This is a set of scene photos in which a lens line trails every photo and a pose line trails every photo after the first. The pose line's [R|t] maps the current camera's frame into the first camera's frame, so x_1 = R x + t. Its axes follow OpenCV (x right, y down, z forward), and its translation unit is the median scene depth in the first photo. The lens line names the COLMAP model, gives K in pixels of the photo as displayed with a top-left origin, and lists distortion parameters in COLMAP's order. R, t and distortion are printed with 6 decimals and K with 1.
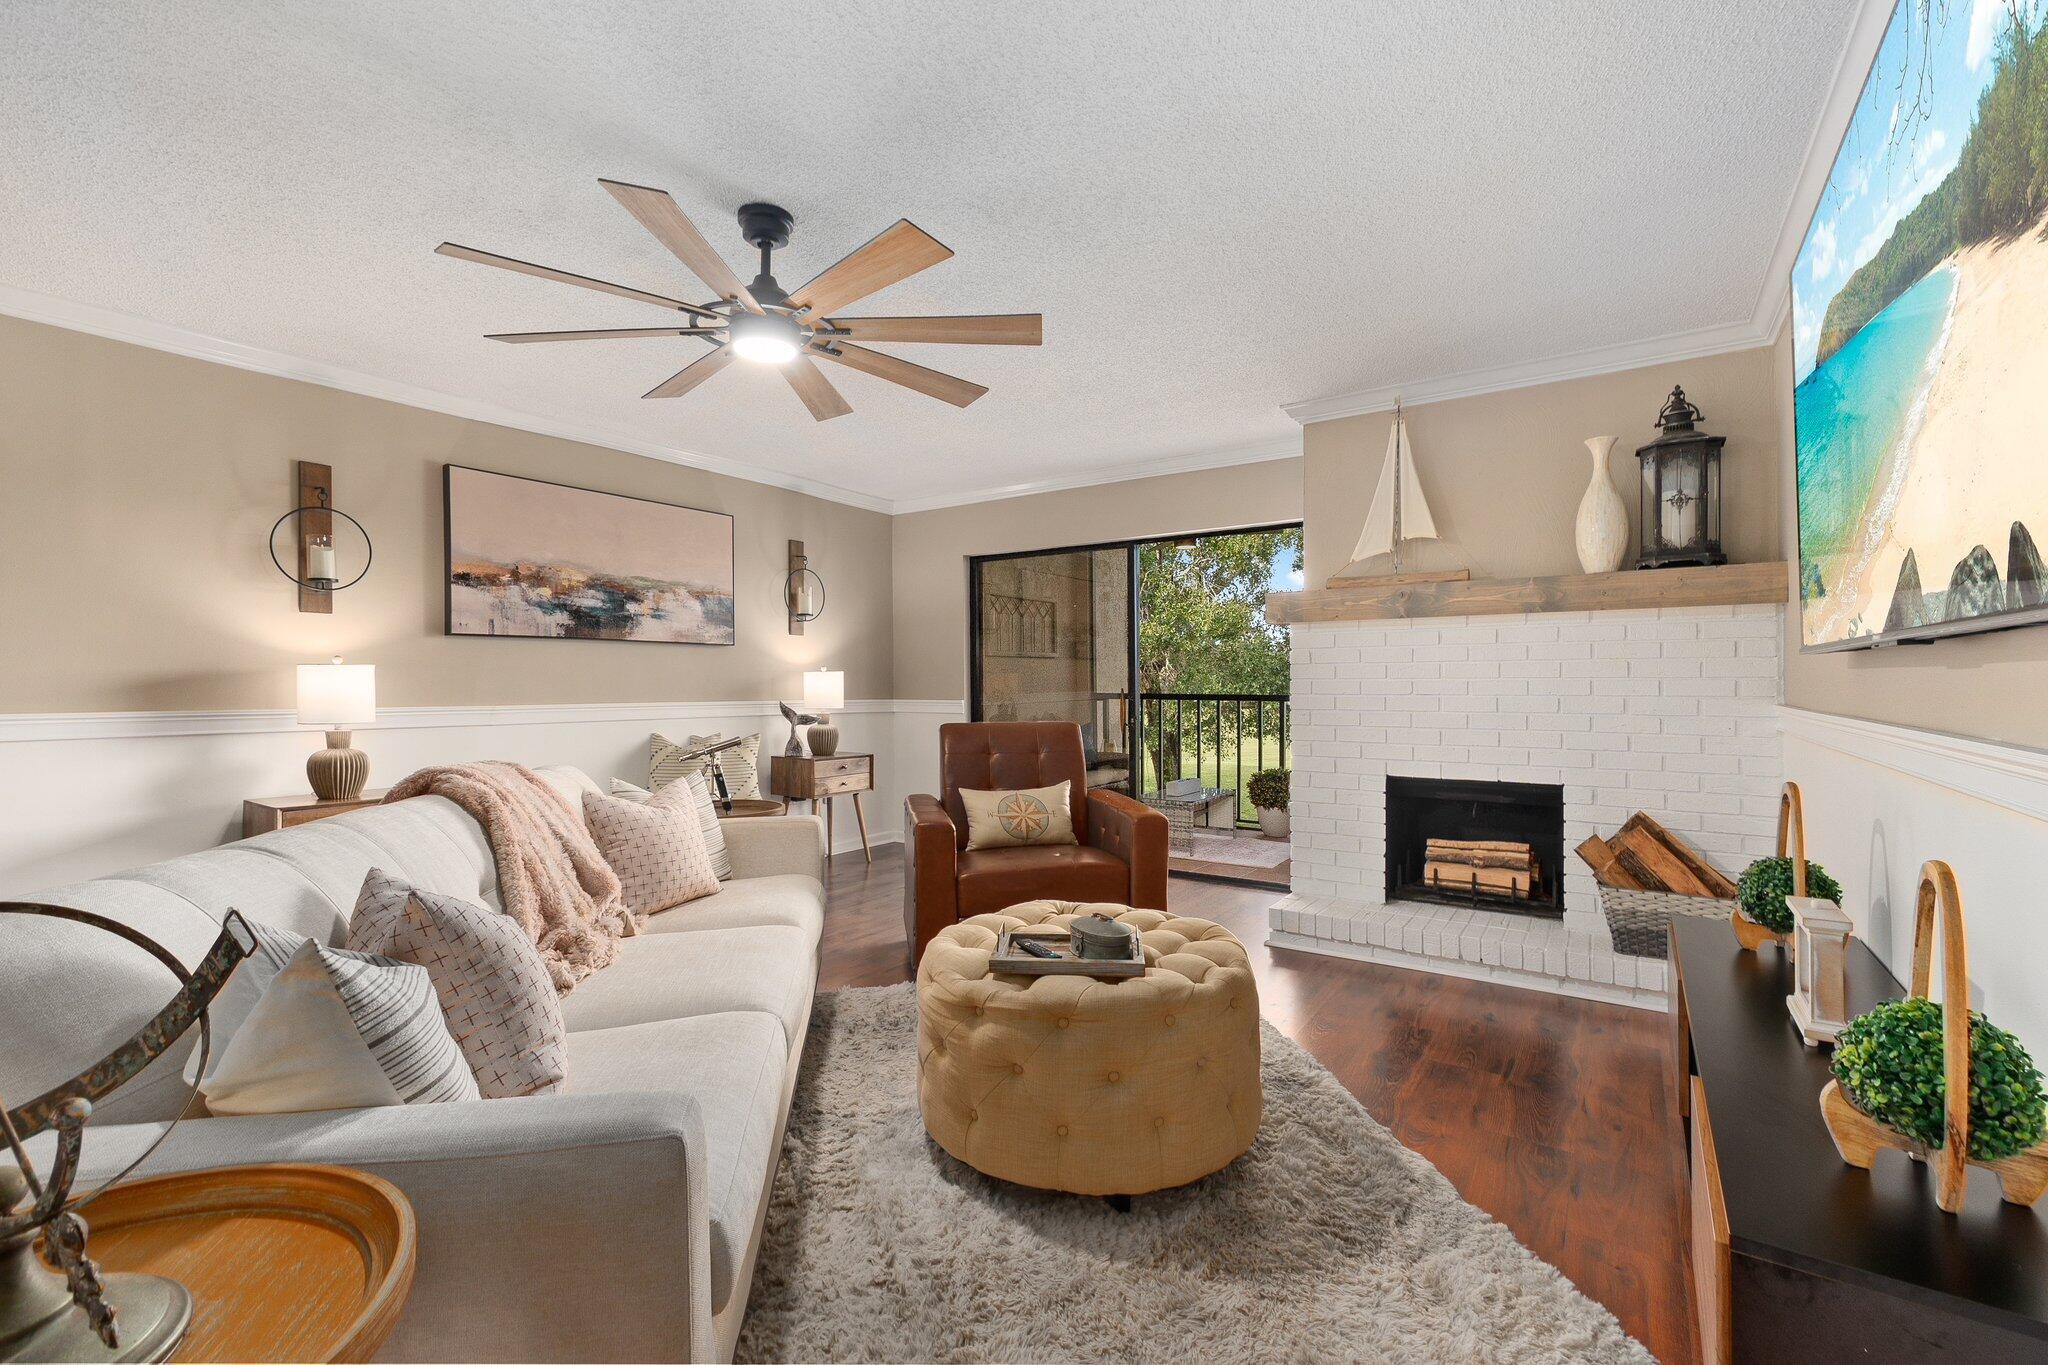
lens RADIAL K [[872.1, 0, 1008.9], [0, 872.1, 679.9], [0, 0, 1]] dist [-0.000183, 0.000295]
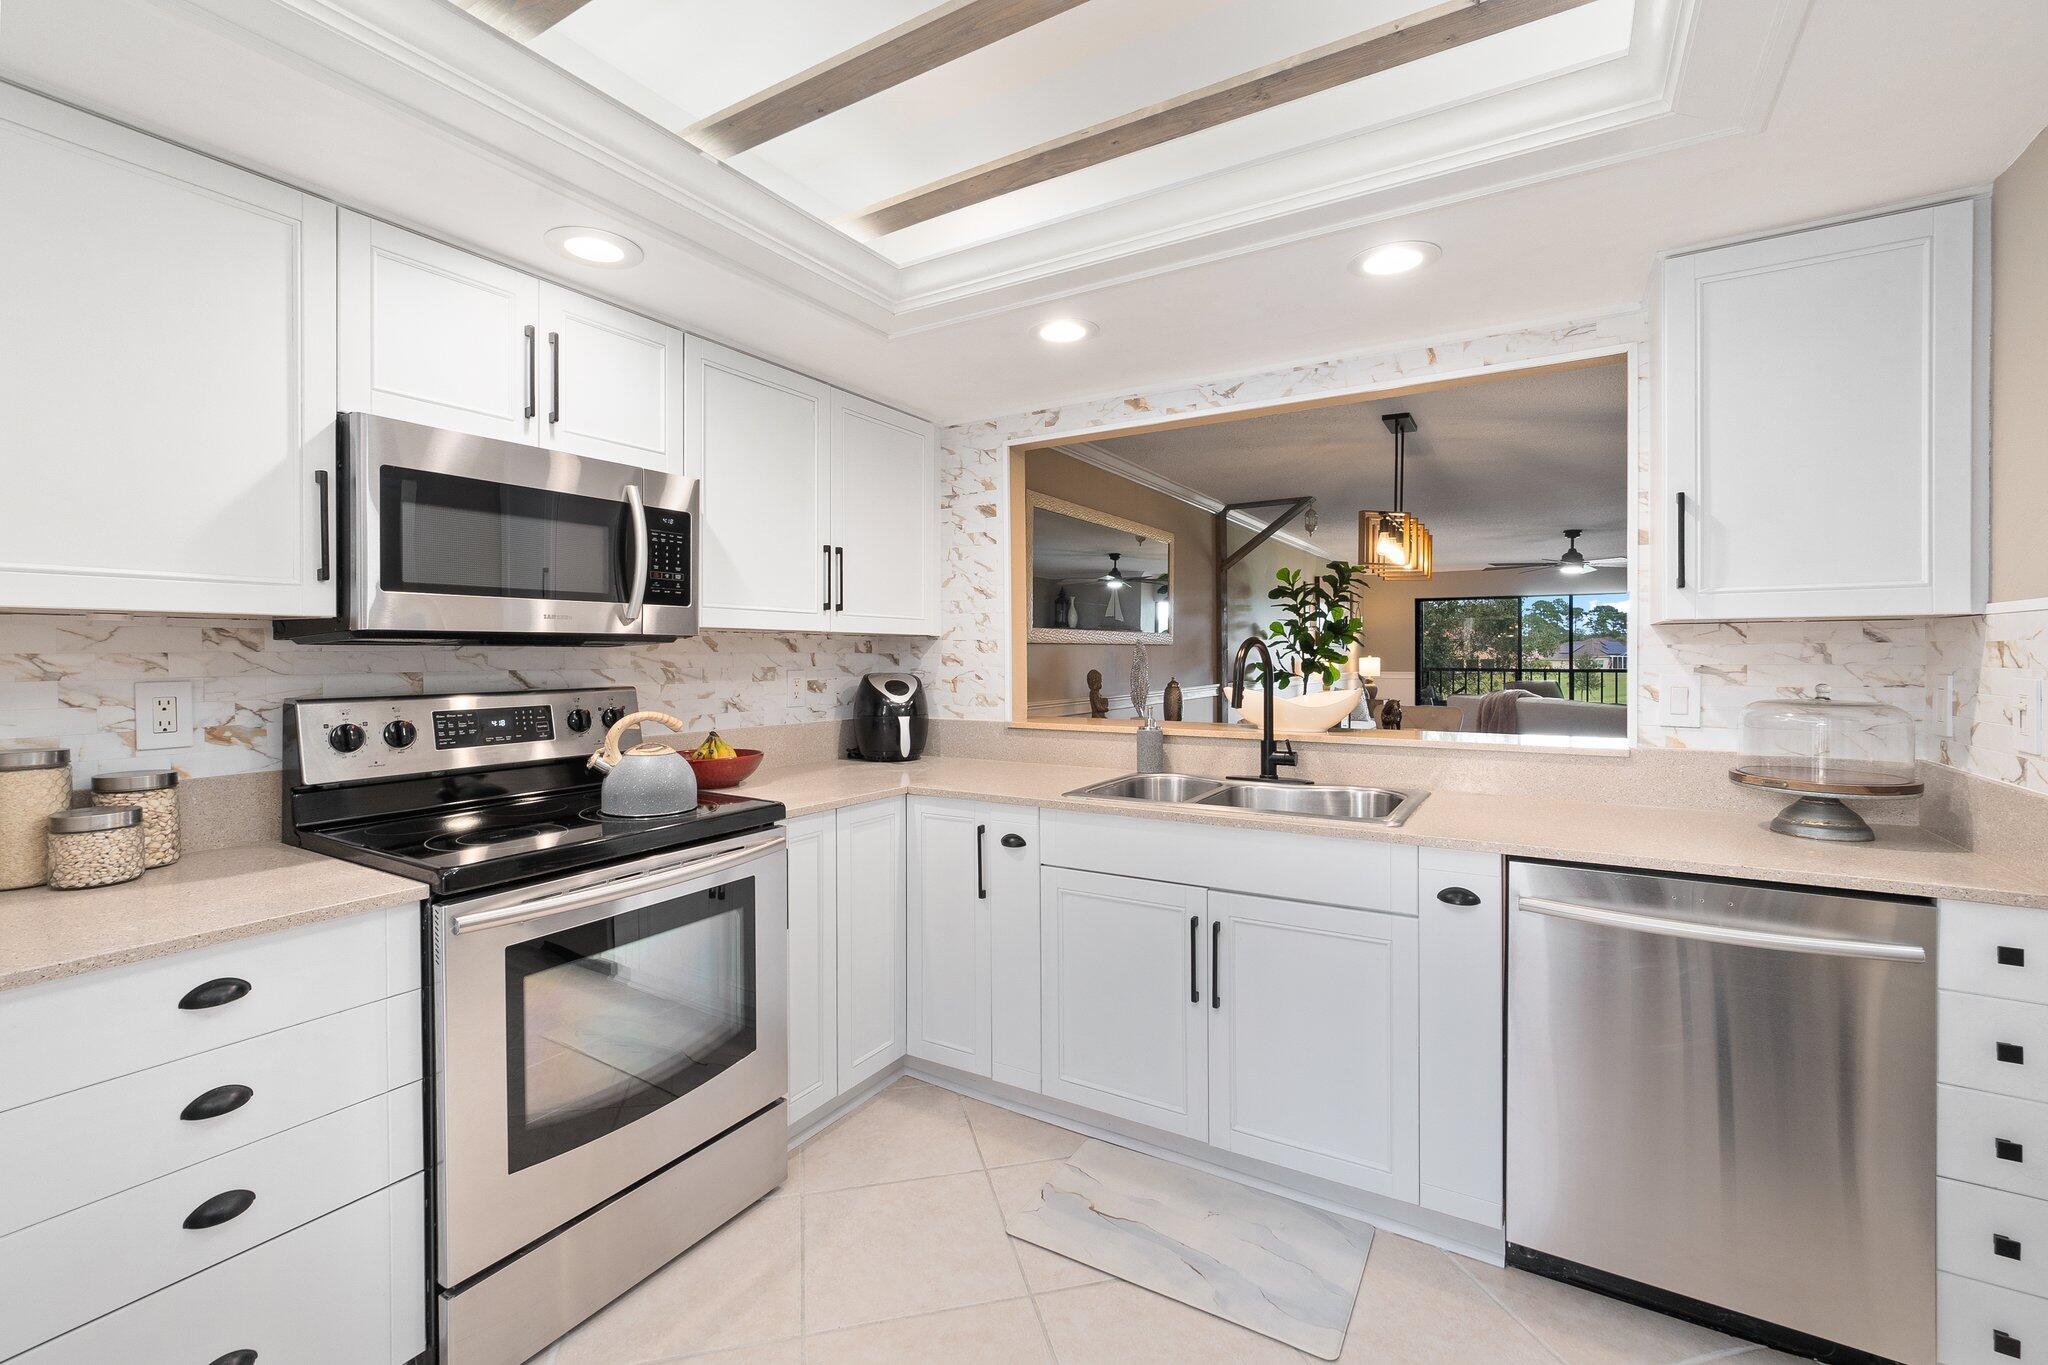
lens RADIAL K [[872.1, 0, 1023.0], [0, 872.1, 670.8], [0, 0, 1]] dist [-0.000183, 0.000295]
pose [[0.997419, -0.001632, 0.071783, -1.722836], [-0.000011, 0.999738, 0.022888, -0.038787], [-0.071801, -0.022829, 0.997158, -1.453752]]
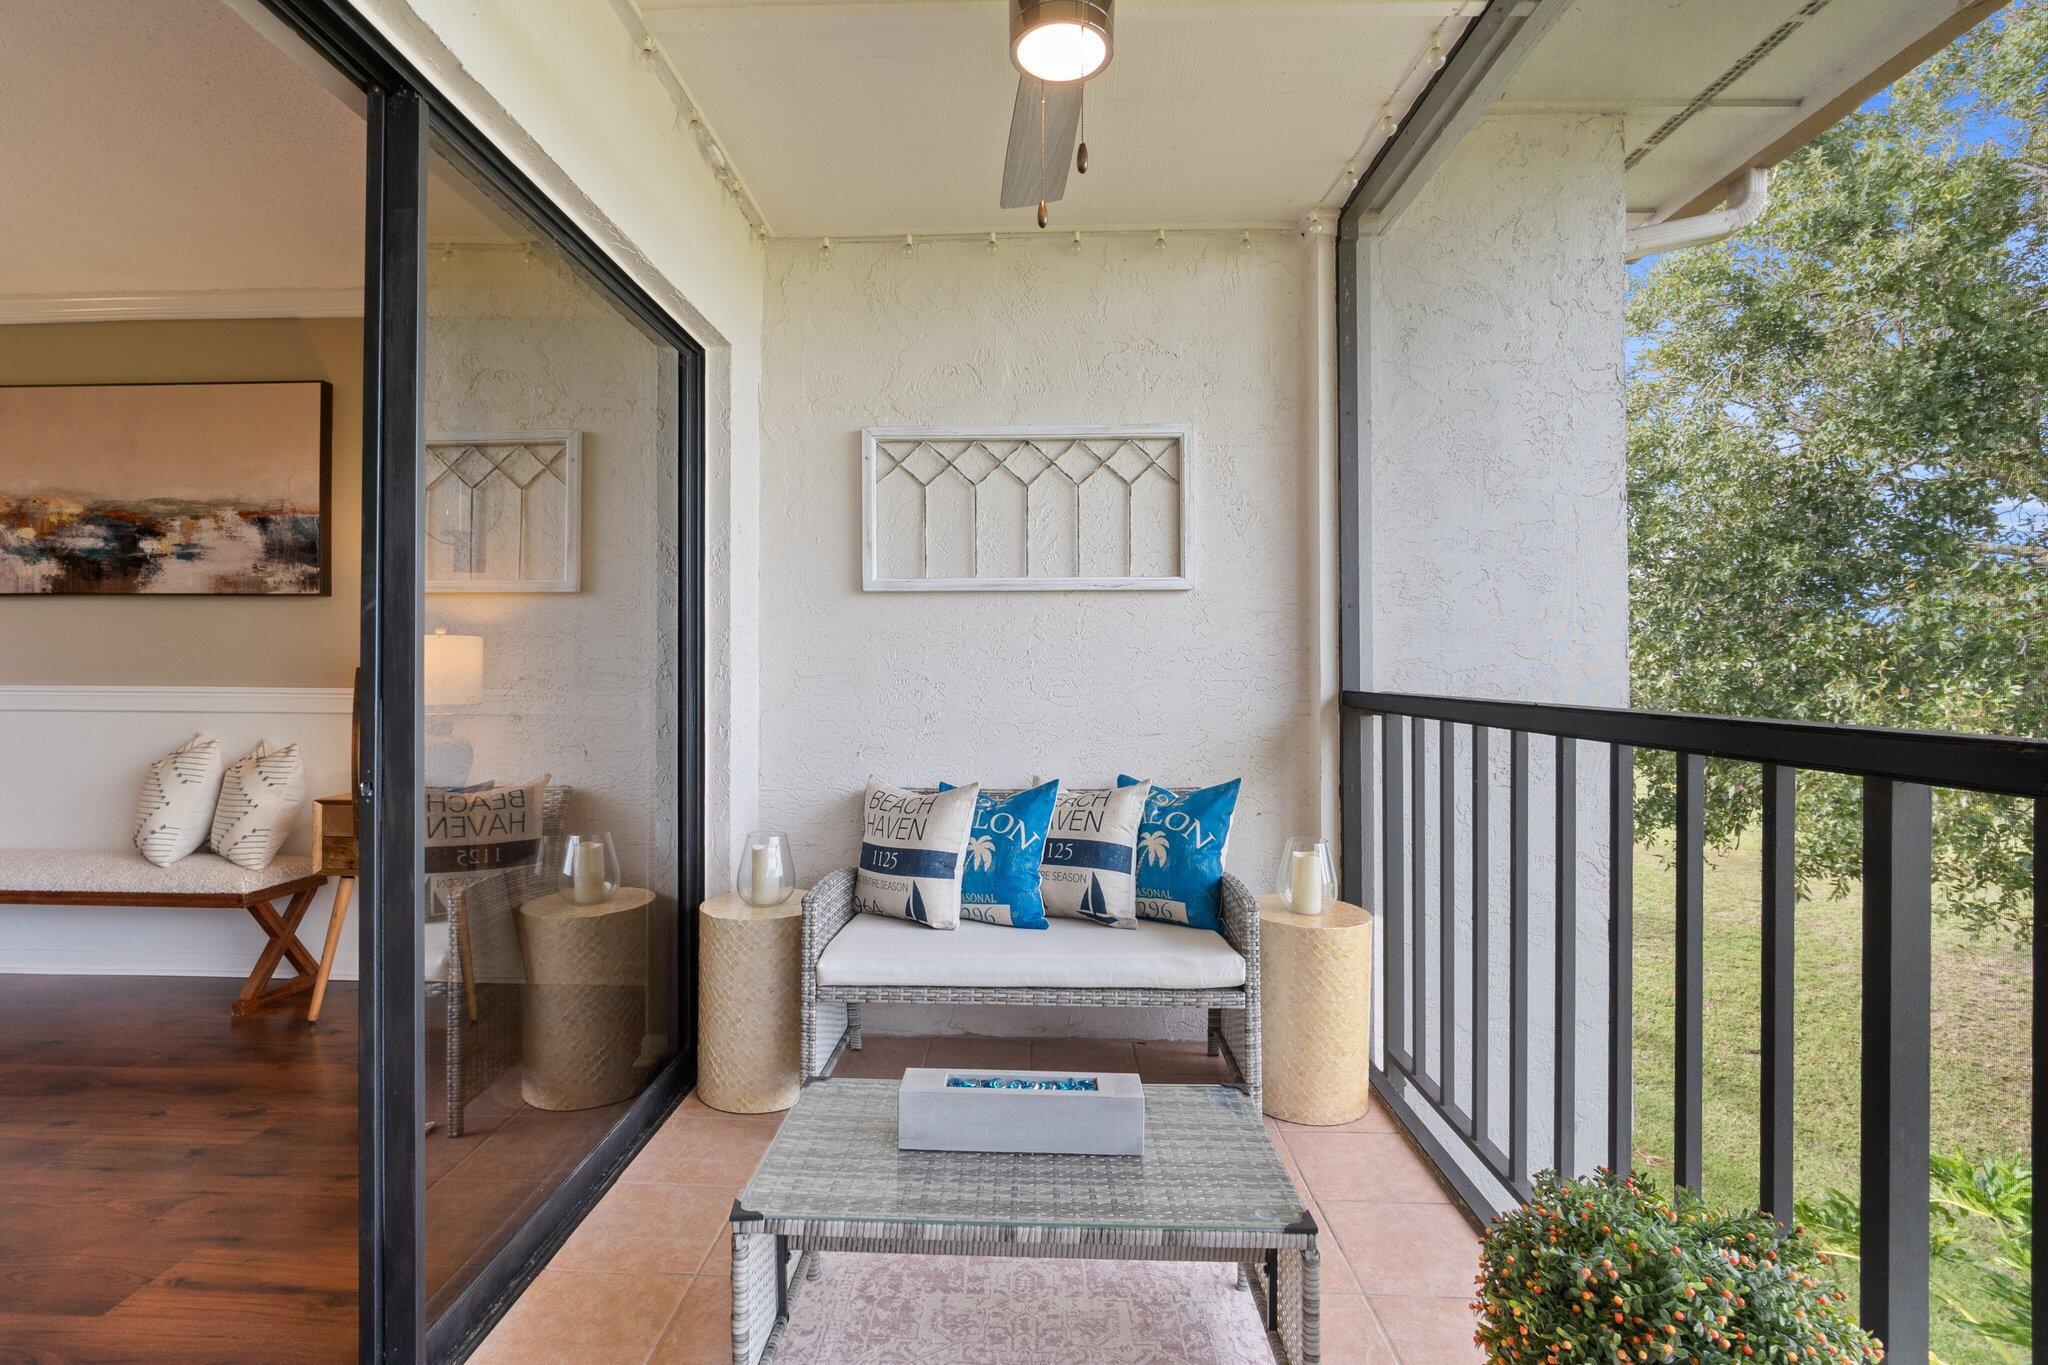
lens RADIAL K [[945.7, 0, 1019.7], [0, 945.7, 674.4], [0, 0, 1]] dist [-0.001688, -0.000280]
pose [[0.563054, 0.005826, -0.826400, 0.673738], [-0.000194, 0.999976, 0.006917, 0.014534], [0.826420, -0.003734, 0.563042, 1.391923]]
